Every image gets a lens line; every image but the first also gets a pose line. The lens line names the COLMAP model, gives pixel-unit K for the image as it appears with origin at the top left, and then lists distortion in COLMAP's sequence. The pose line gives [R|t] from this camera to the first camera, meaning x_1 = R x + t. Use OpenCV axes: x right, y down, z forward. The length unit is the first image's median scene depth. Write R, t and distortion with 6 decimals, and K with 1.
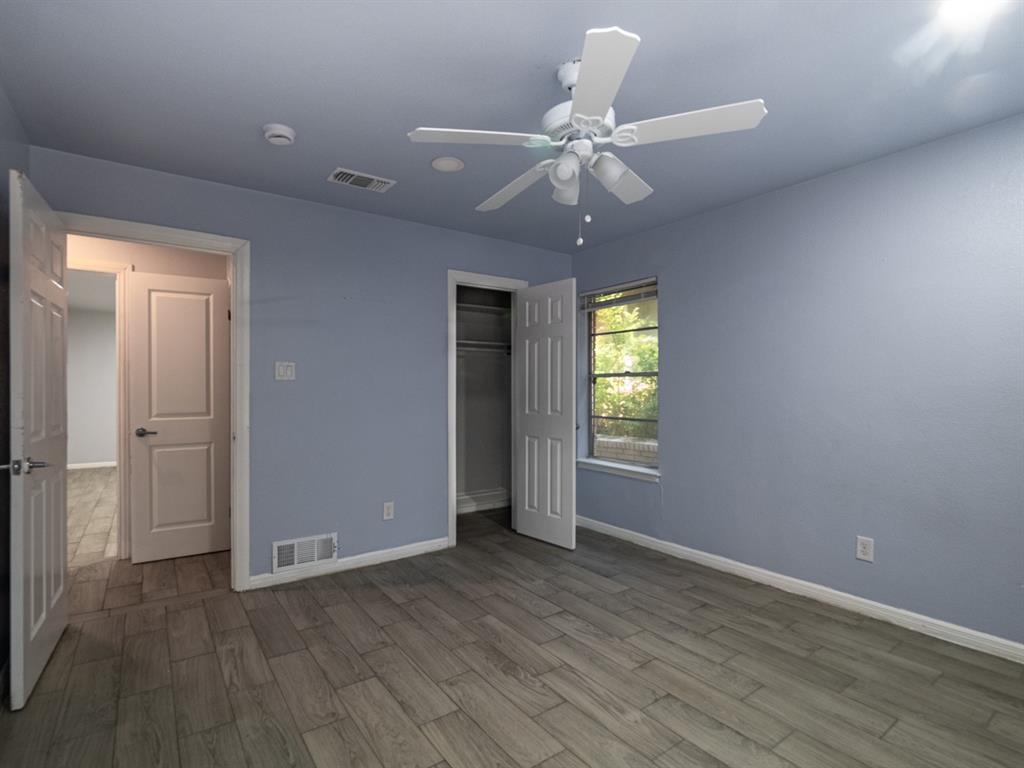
lens RADIAL K [[504.3, 0, 512.0], [0, 504.3, 384.0], [0, 0, 1]] dist [-0.004391, -0.001434]
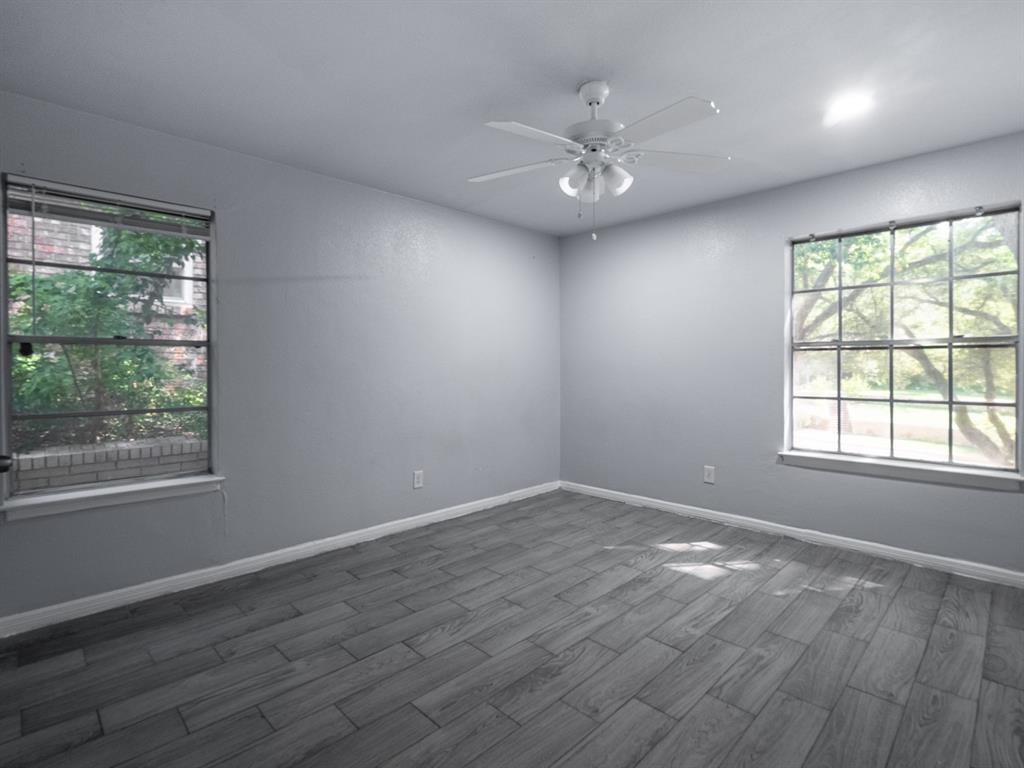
lens RADIAL K [[504.3, 0, 512.0], [0, 504.3, 384.0], [0, 0, 1]] dist [-0.004391, -0.001434]
pose [[-0.141321, -0.037192, 0.989265, -0.711821], [-0.004657, 0.999308, 0.036904, 0.018418], [-0.989953, 0.000608, -0.141396, 0.984875]]
